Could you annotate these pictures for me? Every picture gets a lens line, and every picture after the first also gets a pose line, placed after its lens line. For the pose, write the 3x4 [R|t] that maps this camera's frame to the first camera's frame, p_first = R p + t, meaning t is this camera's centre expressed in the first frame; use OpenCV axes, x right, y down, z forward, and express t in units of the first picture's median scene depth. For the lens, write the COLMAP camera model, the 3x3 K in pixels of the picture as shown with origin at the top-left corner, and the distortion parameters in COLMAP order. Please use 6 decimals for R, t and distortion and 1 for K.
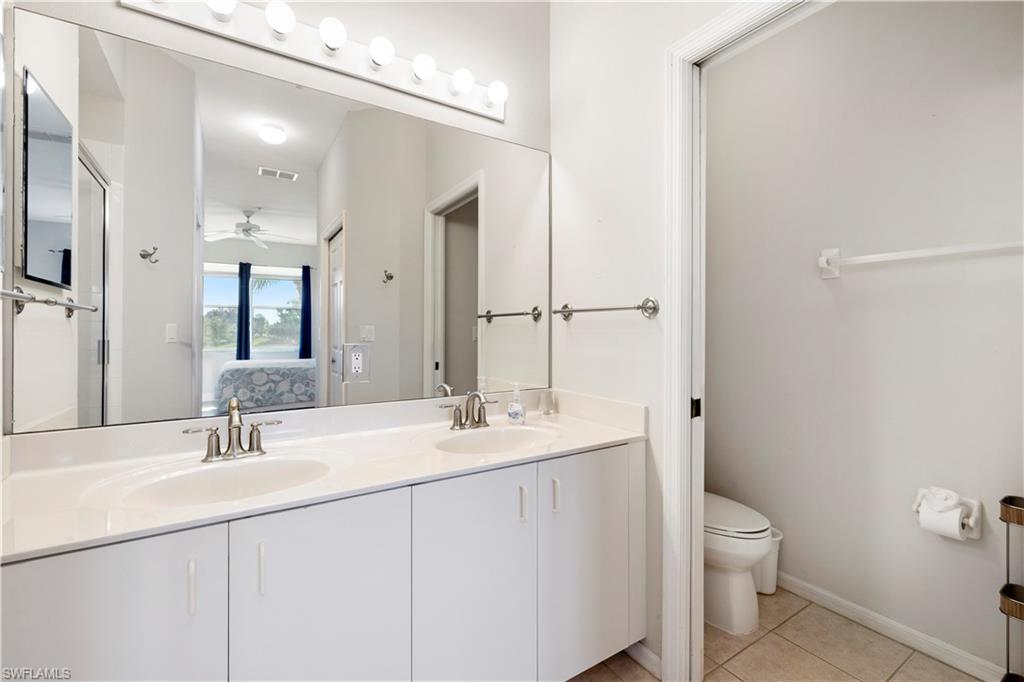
lens RADIAL K [[443.9, 0, 508.9], [0, 443.9, 331.8], [0, 0, 1]] dist [0.002184, 0.000222]
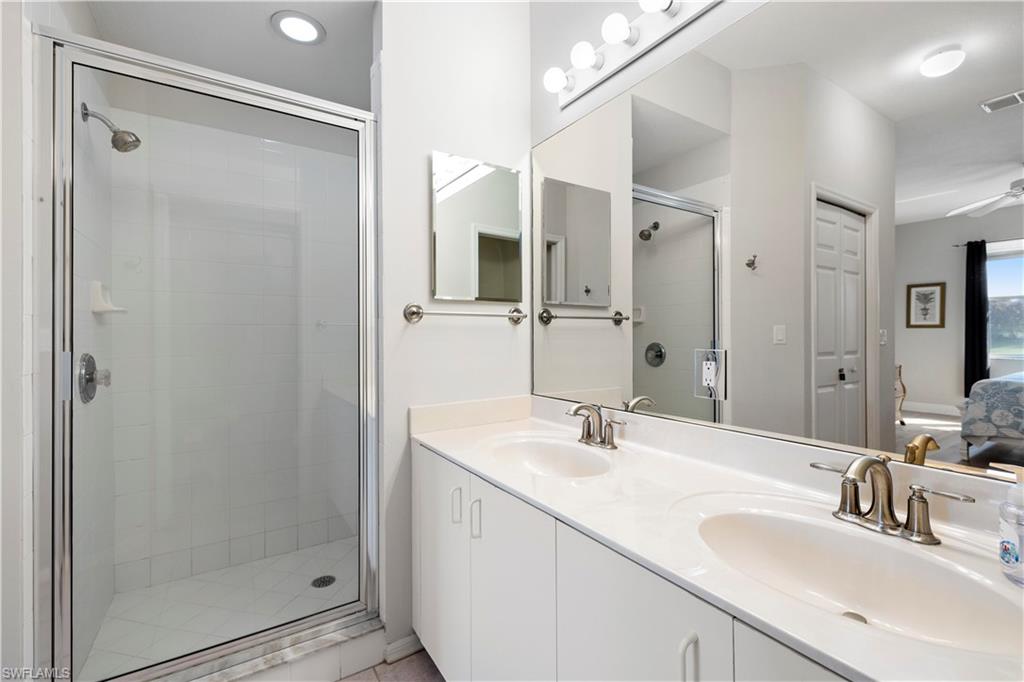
lens RADIAL K [[443.9, 0, 508.3], [0, 443.9, 339.1], [0, 0, 1]] dist [0.002184, 0.000222]
pose [[0.006596, 0.012866, -0.999895, 0.186603], [0.004556, 0.999906, 0.012897, -0.002119], [0.999968, -0.004641, 0.006537, 0.260746]]
